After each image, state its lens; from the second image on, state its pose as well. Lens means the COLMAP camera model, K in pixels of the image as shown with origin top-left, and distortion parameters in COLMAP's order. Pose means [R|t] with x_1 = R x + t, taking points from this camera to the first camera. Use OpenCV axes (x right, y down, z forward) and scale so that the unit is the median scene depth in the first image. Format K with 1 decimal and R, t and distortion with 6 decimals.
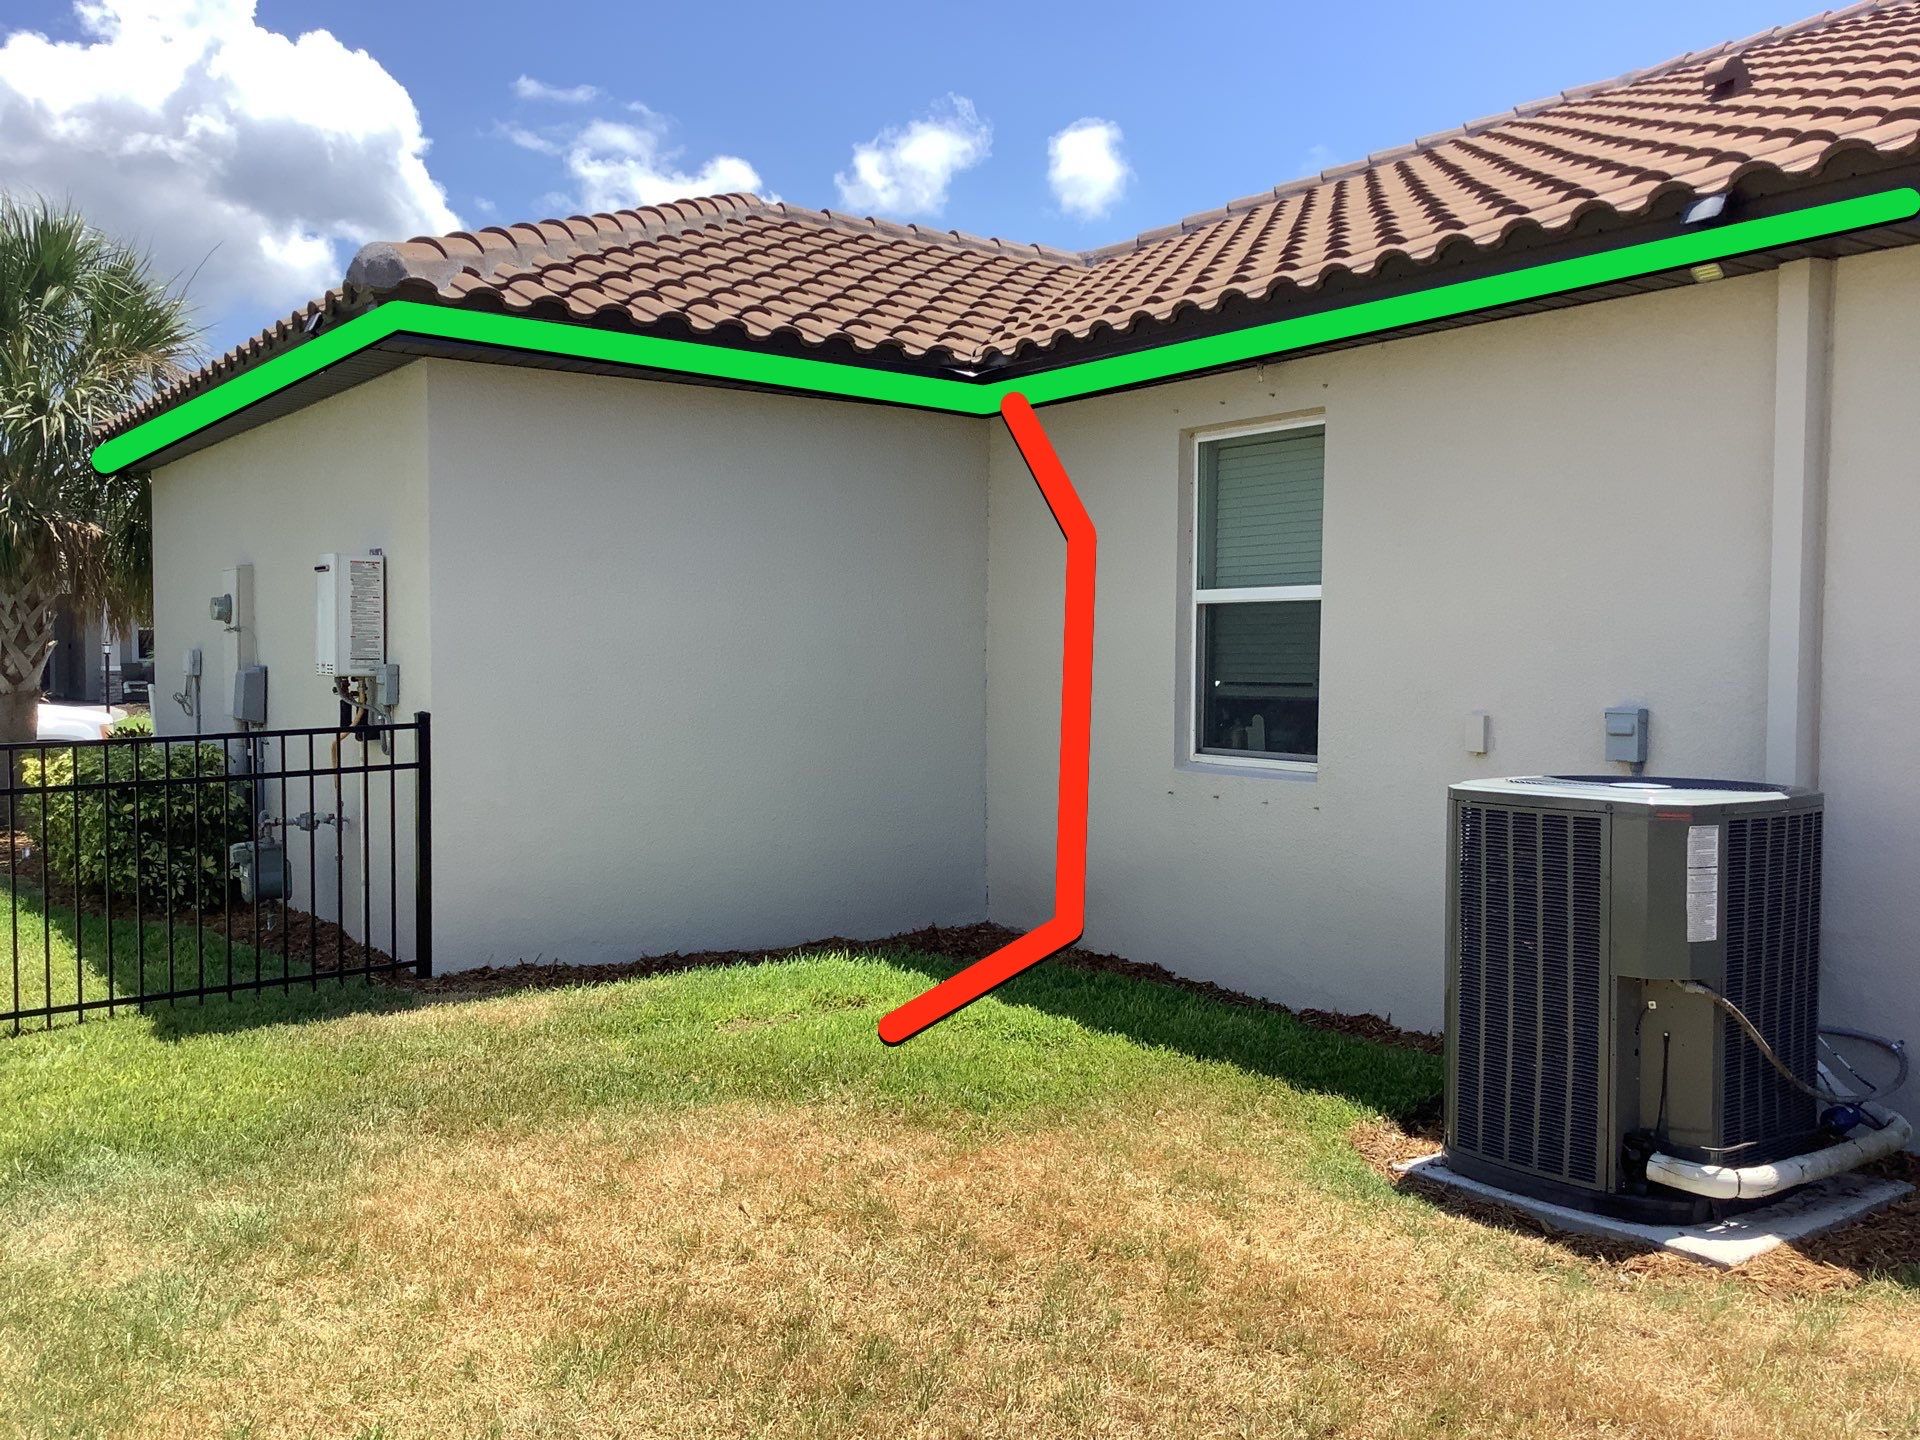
lens RADIAL K [[1728.0, 0, 969.4], [0, 1728.0, 729.4], [0, 0, 1]] dist [0.010674, -0.022998]
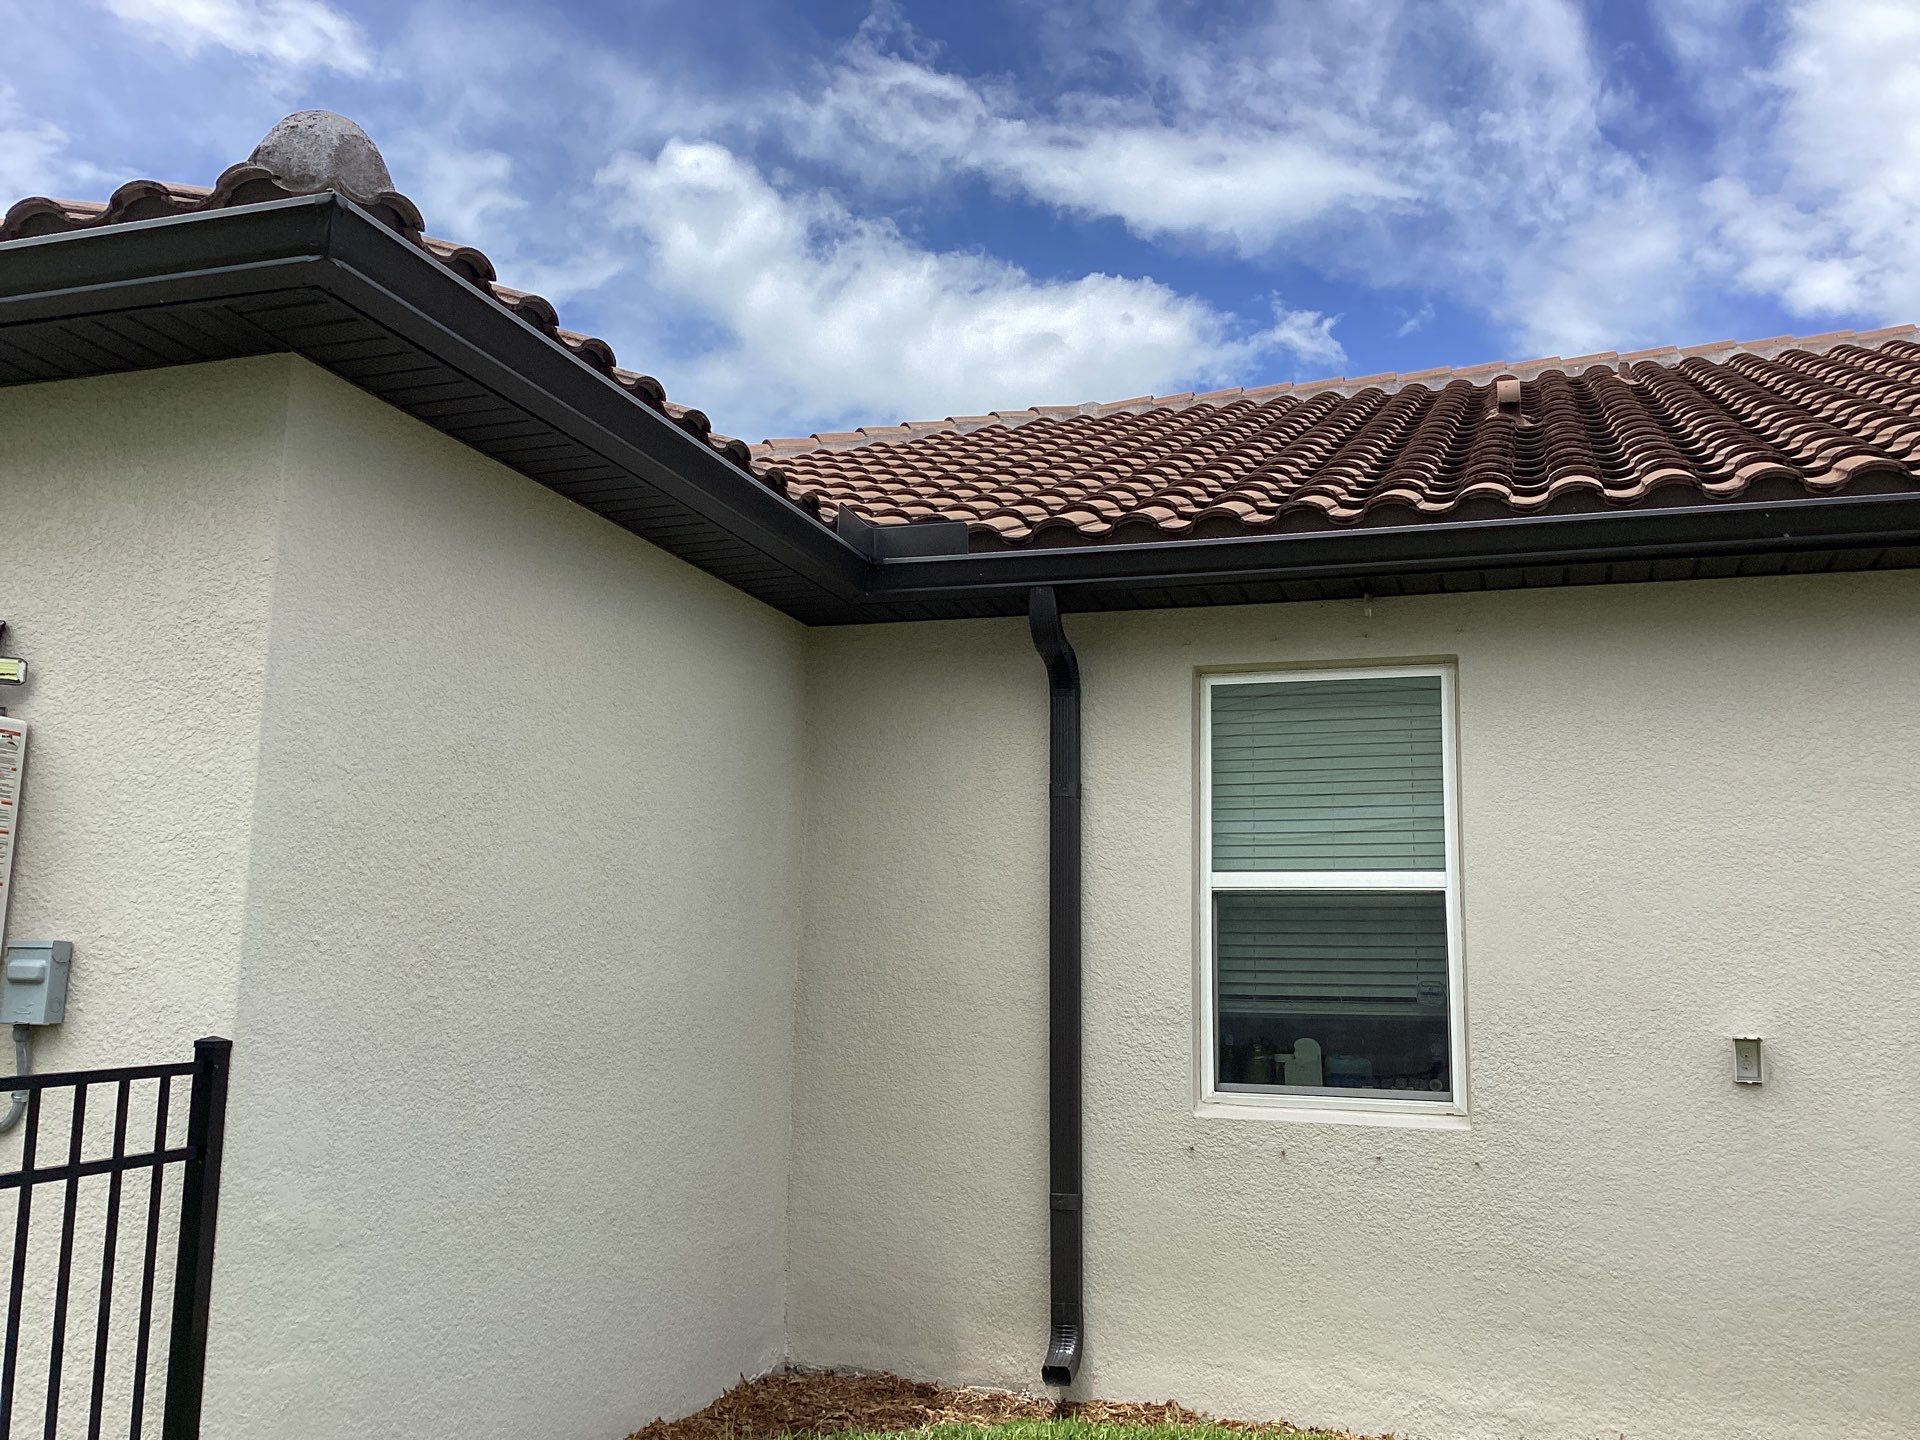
lens RADIAL K [[1741.9, 0, 939.4], [0, 1741.9, 722.2], [0, 0, 1]] dist [0.032493, 0.000000]
pose [[0.795233, 0.108201, 0.596571, -0.449122], [0.013993, 0.980410, -0.196471, 0.003797], [-0.606143, 0.164587, 0.778140, 0.473522]]
